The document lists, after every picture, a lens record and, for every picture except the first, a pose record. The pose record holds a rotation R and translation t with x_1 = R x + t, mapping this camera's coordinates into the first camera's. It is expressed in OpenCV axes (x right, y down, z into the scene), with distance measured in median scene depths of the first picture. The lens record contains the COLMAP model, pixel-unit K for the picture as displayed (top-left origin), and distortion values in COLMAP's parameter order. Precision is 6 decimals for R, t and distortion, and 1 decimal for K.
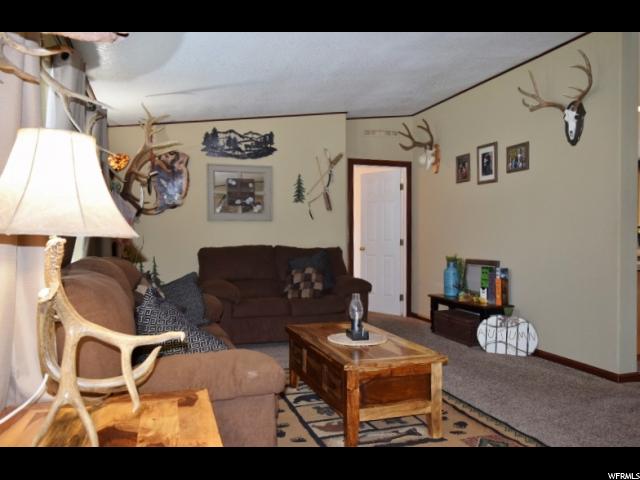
lens RADIAL K [[505.0, 0, 320.0], [0, 505.0, 240.0], [0, 0, 1]] dist [-0.005860, -0.001098]
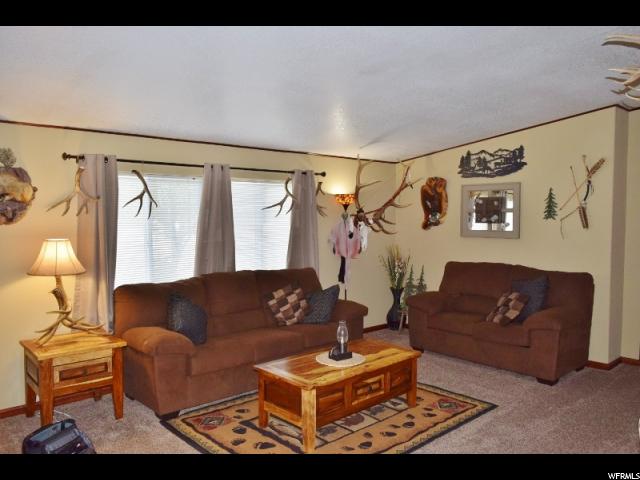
lens RADIAL K [[499.2, 0, 316.3], [0, 499.2, 237.3], [0, 0, 1]] dist [-0.003474, 0.000054]
pose [[0.407634, 0.040988, -0.912225, 0.631138], [-0.007068, 0.999104, 0.041734, -0.079372], [0.913118, -0.010565, 0.407558, 0.265127]]
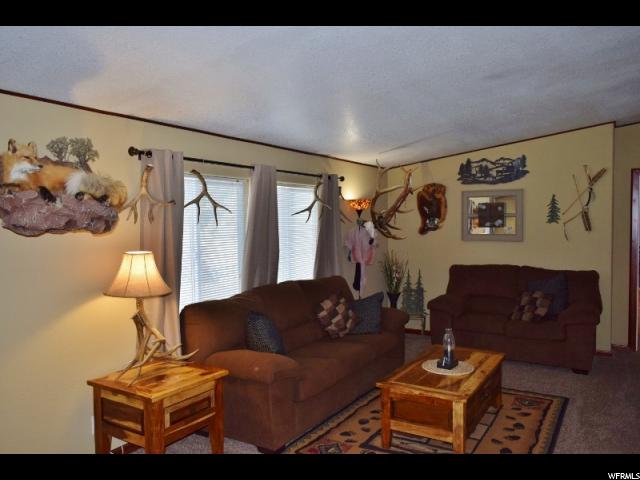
lens RADIAL K [[498.0, 0, 320.0], [0, 498.0, 240.0], [0, 0, 1]] dist [-0.002434, 0.000242]
pose [[0.647027, 0.023298, -0.762111, 0.425527], [0.002739, 0.999456, 0.032879, -0.077362], [0.762462, -0.023361, 0.646611, 0.021066]]
